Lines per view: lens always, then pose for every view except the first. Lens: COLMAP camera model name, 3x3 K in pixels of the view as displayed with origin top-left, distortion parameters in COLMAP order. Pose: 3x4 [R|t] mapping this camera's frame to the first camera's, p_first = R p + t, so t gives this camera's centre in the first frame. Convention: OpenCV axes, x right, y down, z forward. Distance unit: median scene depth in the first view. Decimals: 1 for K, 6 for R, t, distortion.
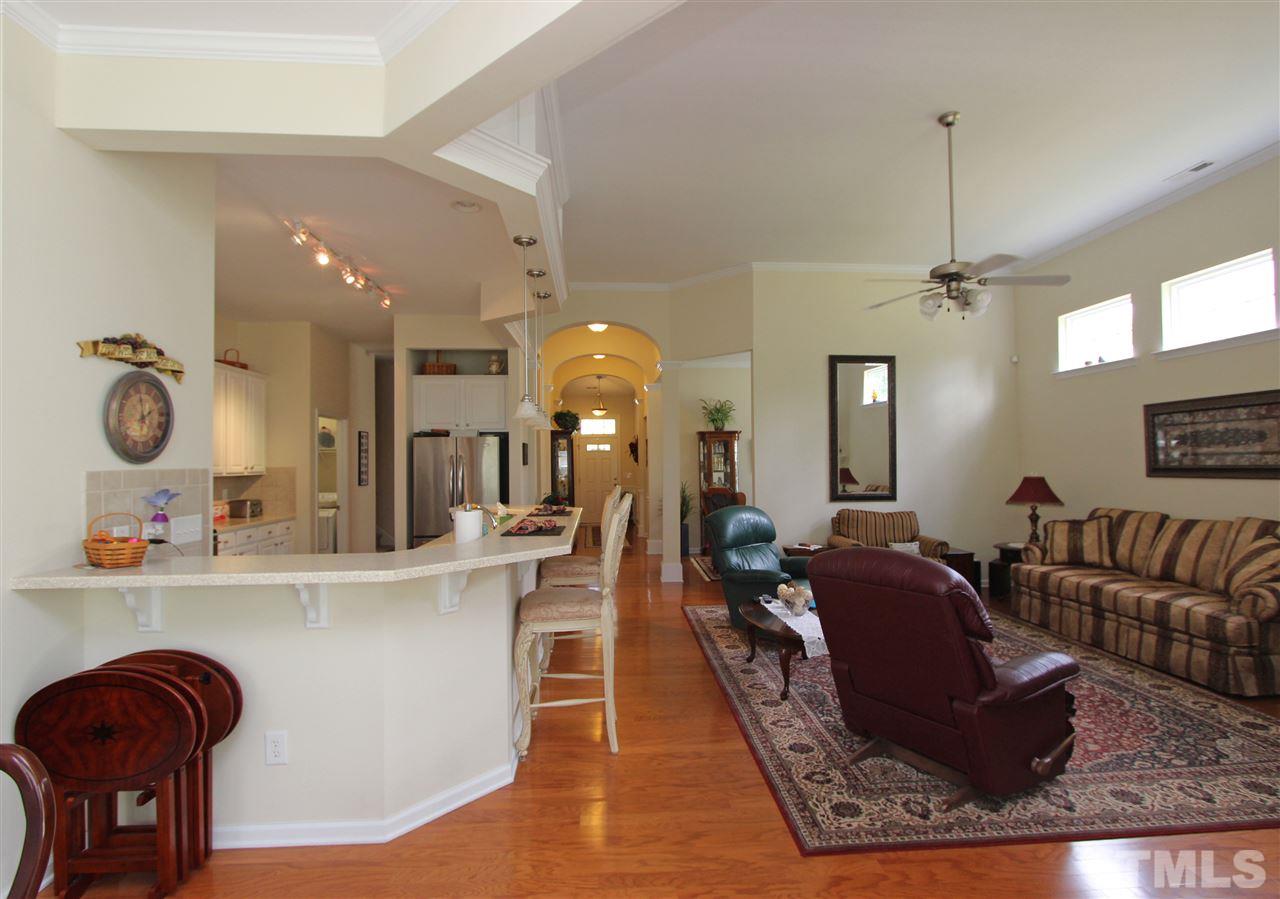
lens RADIAL K [[638.8, 0, 640.0], [0, 638.8, 449.5], [0, 0, 1]] dist [0.000827, 0.000062]
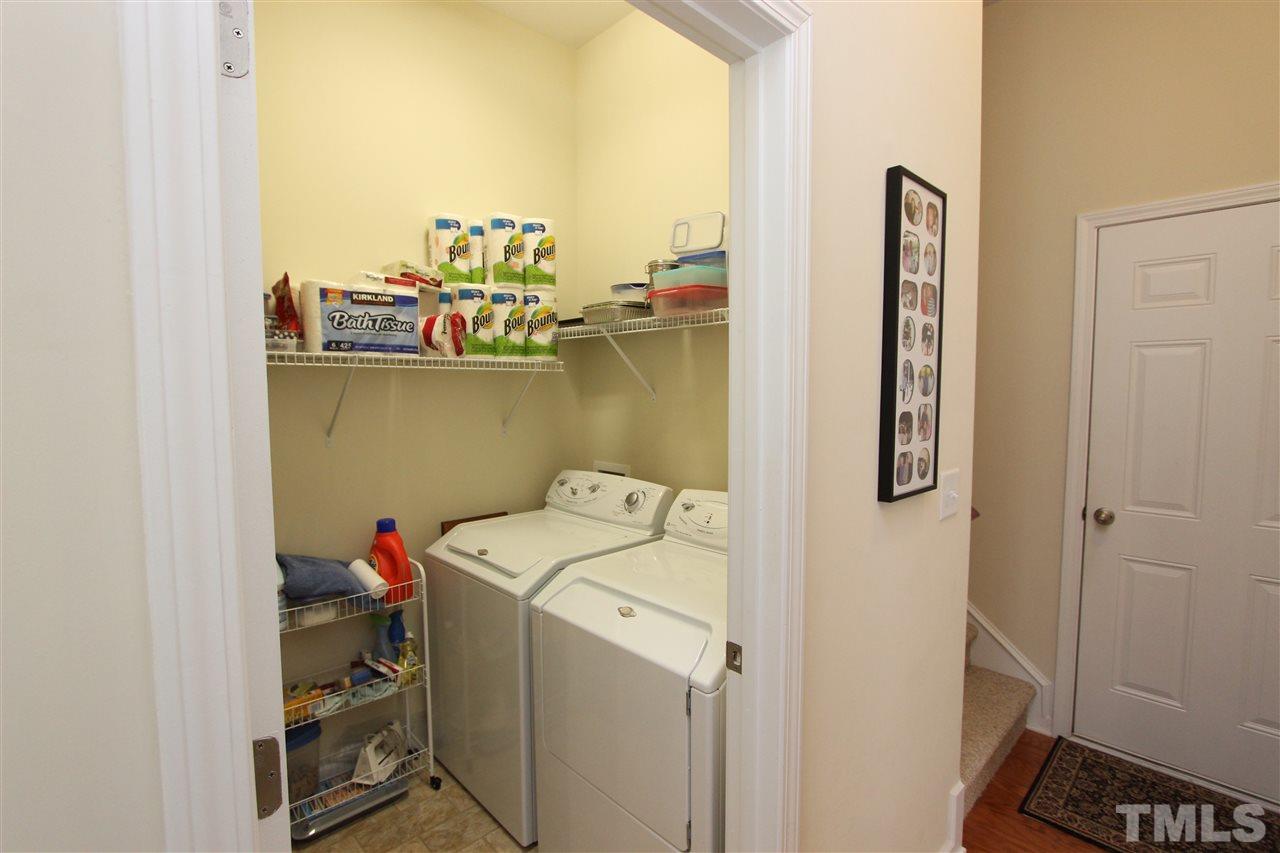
lens RADIAL K [[593.8, 0, 640.0], [0, 593.8, 426.5], [0, 0, 1]] dist [-0.003908, -0.000901]
pose [[0.638009, 0.061114, -0.767600, -0.356974], [0.011701, 0.995961, 0.089020, 0.022260], [0.769940, -0.065777, 0.634717, 0.842445]]
